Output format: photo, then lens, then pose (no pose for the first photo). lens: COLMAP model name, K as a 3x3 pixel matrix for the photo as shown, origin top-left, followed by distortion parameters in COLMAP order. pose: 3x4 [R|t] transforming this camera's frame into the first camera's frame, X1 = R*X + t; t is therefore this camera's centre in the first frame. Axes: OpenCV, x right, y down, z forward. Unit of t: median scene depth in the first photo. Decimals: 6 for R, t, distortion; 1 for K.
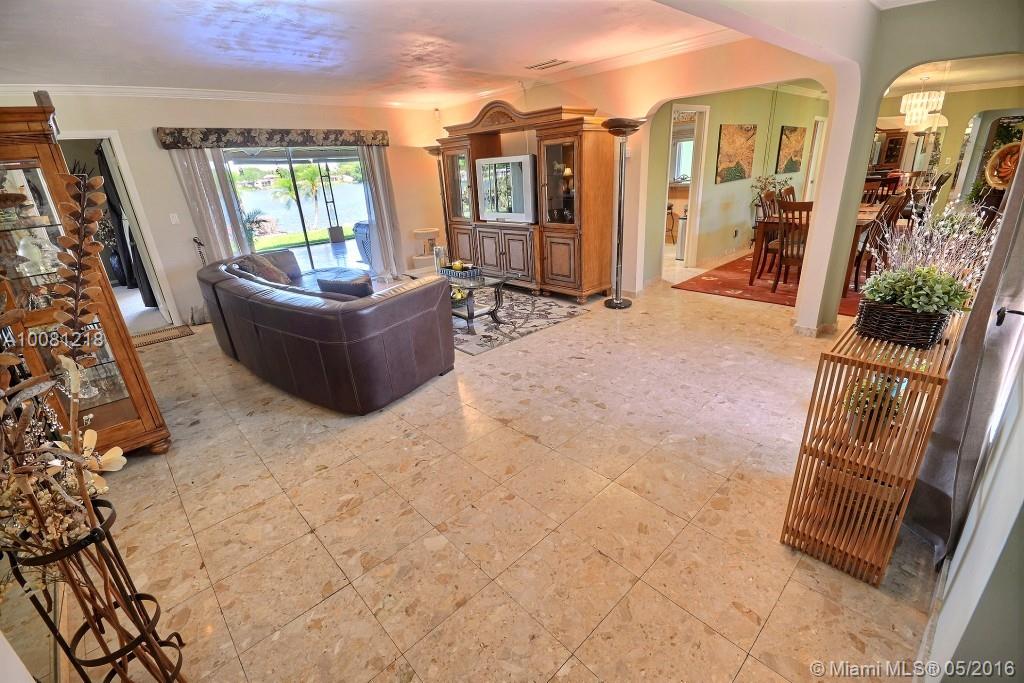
lens RADIAL K [[450.5, 0, 514.7], [0, 450.5, 339.8], [0, 0, 1]] dist [0.007190, -0.007820]
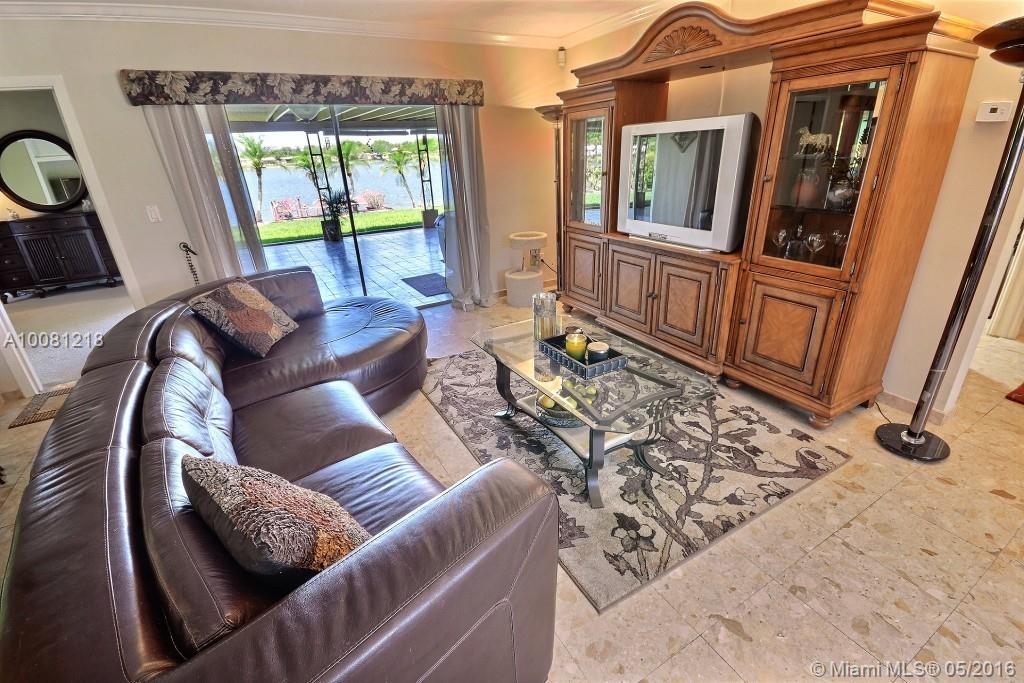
lens RADIAL K [[450.5, 0, 514.7], [0, 450.5, 339.8], [0, 0, 1]] dist [0.007190, -0.007820]
pose [[0.972252, 0.104164, -0.209465, -0.078618], [-0.093935, 0.993874, 0.058233, -0.168039], [0.214247, -0.036941, 0.976081, 0.447198]]
